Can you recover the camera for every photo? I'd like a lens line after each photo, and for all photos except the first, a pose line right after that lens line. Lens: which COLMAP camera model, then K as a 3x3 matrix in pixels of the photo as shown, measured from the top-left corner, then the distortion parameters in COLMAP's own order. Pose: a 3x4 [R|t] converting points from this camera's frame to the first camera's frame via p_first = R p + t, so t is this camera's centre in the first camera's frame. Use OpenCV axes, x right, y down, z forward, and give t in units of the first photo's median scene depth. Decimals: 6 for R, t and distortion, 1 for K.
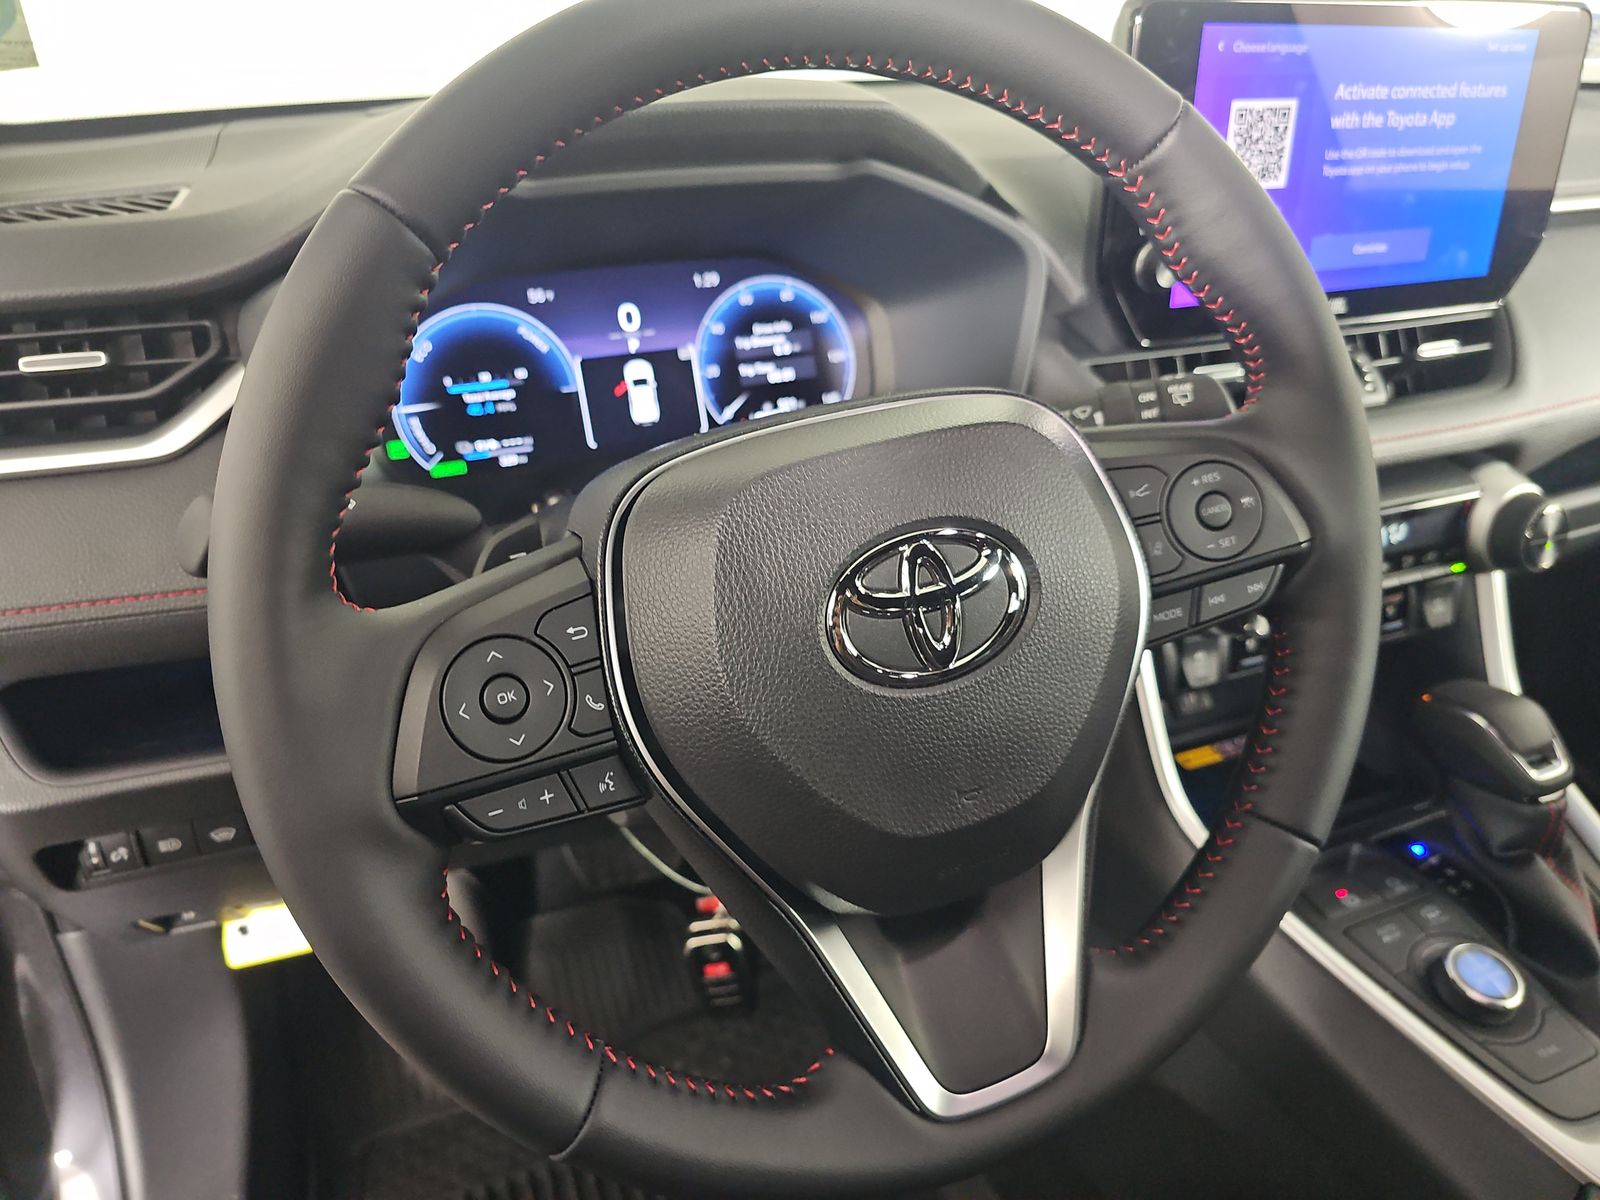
lens RADIAL K [[1166.8, 0, 800.0], [0, 1166.8, 600.0], [0, 0, 1]] dist [0.026090, -0.057230]
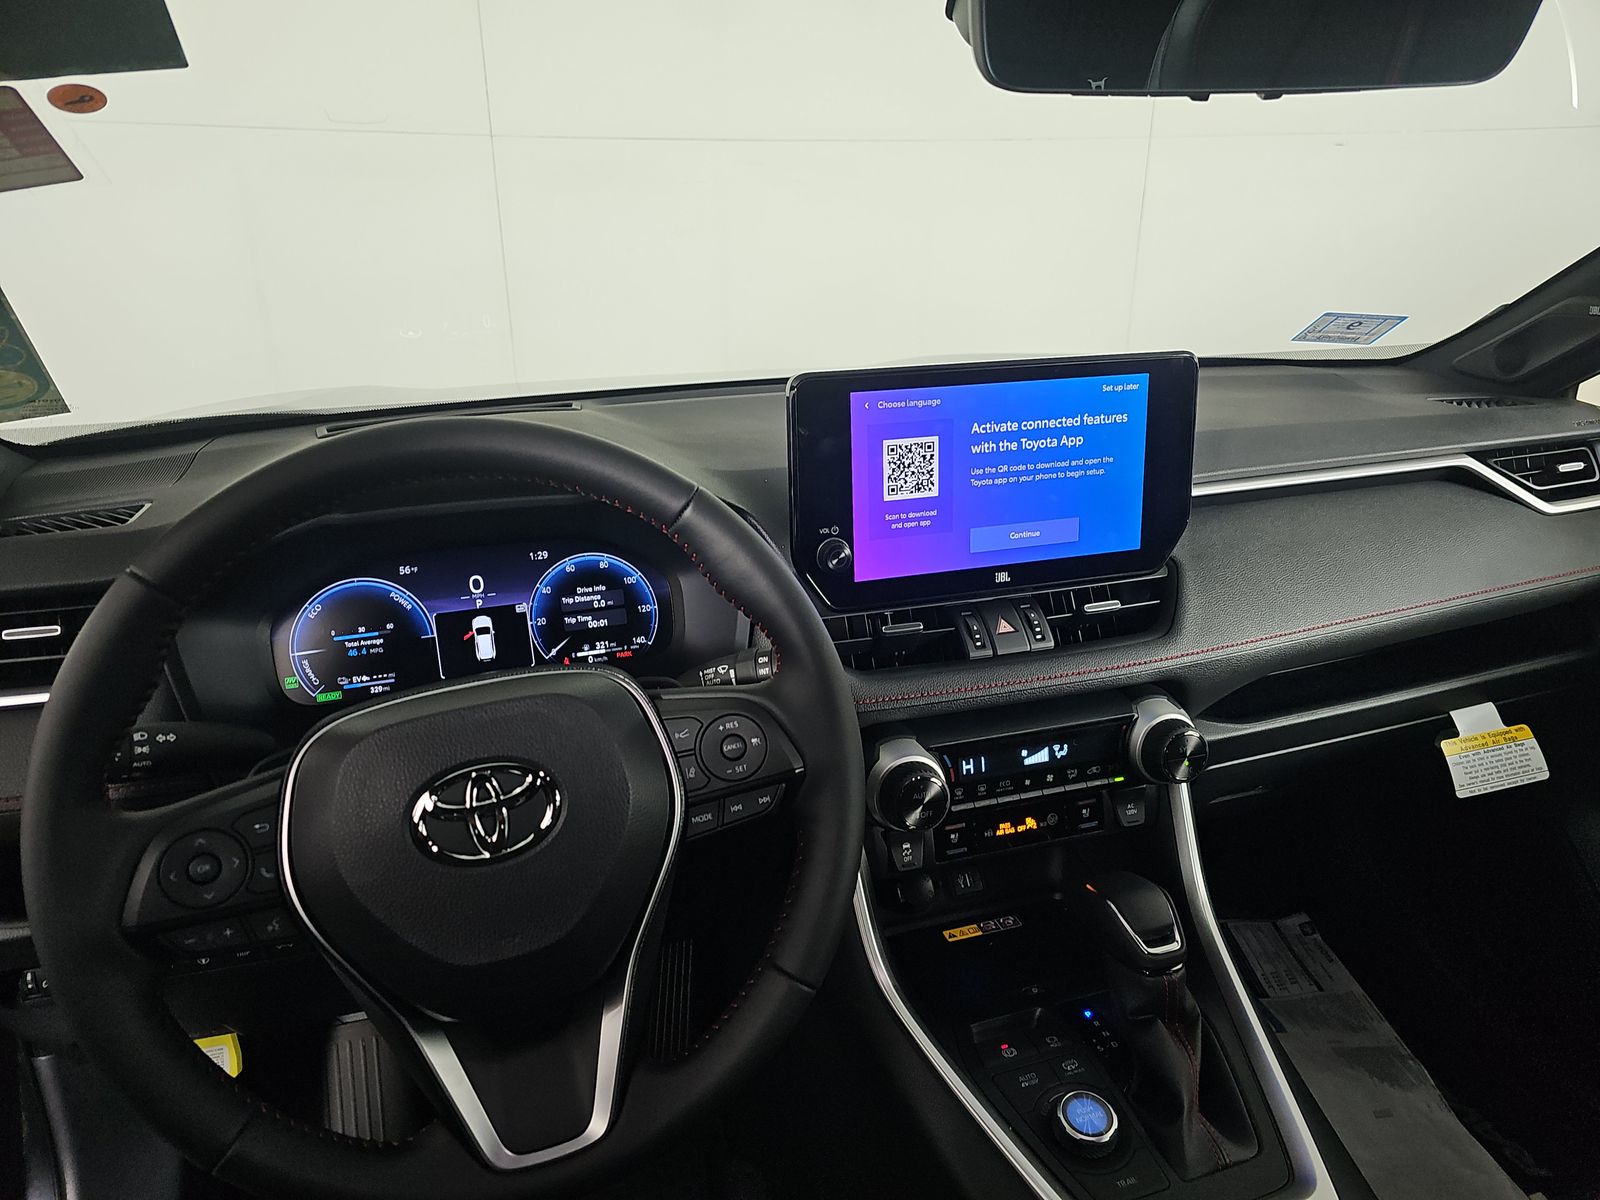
lens RADIAL K [[1123.3, 0, 800.0], [0, 1123.3, 600.0], [0, 0, 1]] dist [0.120161, -0.188999]
pose [[0.997231, 0.003768, -0.074276, 0.328646], [-0.015338, 0.987665, -0.155829, -0.023610], [0.072772, 0.156537, 0.984988, -0.269578]]
